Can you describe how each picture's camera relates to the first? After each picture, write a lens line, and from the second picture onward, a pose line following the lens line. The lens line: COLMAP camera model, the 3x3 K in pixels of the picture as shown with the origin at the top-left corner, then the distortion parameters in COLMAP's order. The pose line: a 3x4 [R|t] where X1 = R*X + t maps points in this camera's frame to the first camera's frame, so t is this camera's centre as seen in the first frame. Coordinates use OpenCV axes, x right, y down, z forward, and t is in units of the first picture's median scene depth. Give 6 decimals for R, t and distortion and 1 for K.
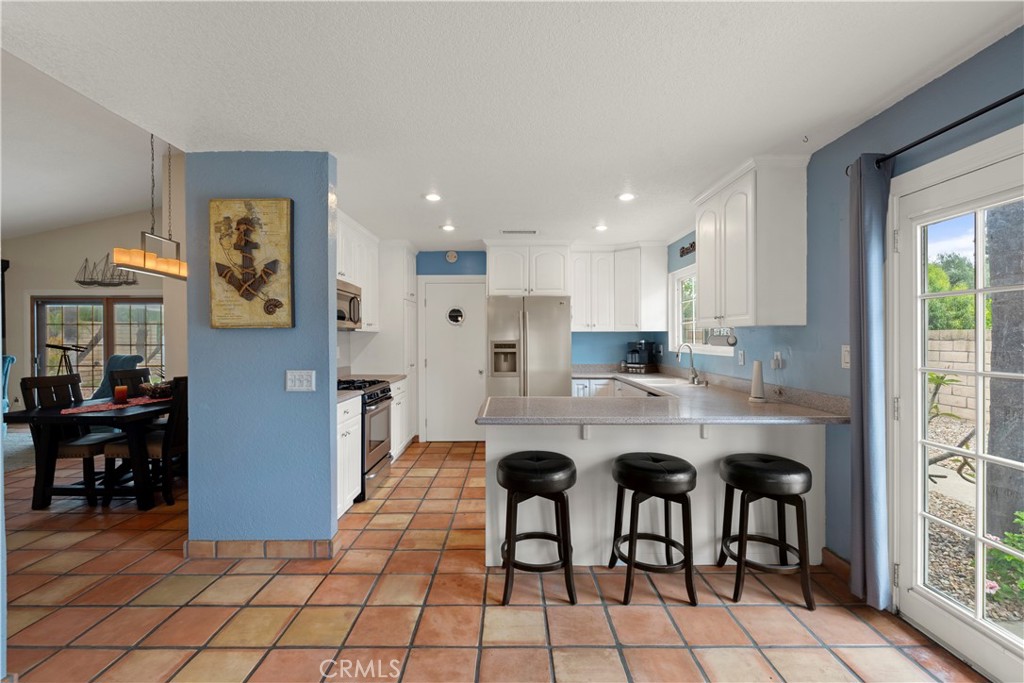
lens RADIAL K [[449.0, 0, 512.0], [0, 449.0, 341.5], [0, 0, 1]] dist [-0.005217, -0.000455]
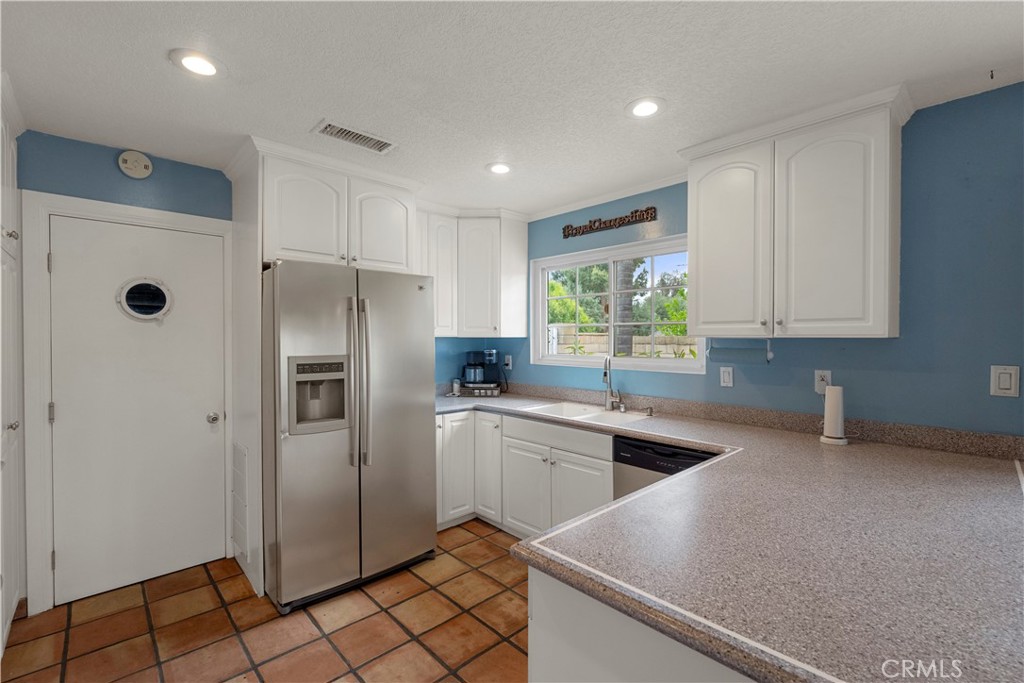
lens RADIAL K [[450.2, 0, 512.0], [0, 450.2, 341.5], [0, 0, 1]] dist [-0.004009, -0.000035]
pose [[0.732391, -0.003031, 0.680877, -0.193684], [0.002740, 0.999995, 0.001503, -0.018004], [-0.680879, 0.000765, 0.732396, 0.504874]]
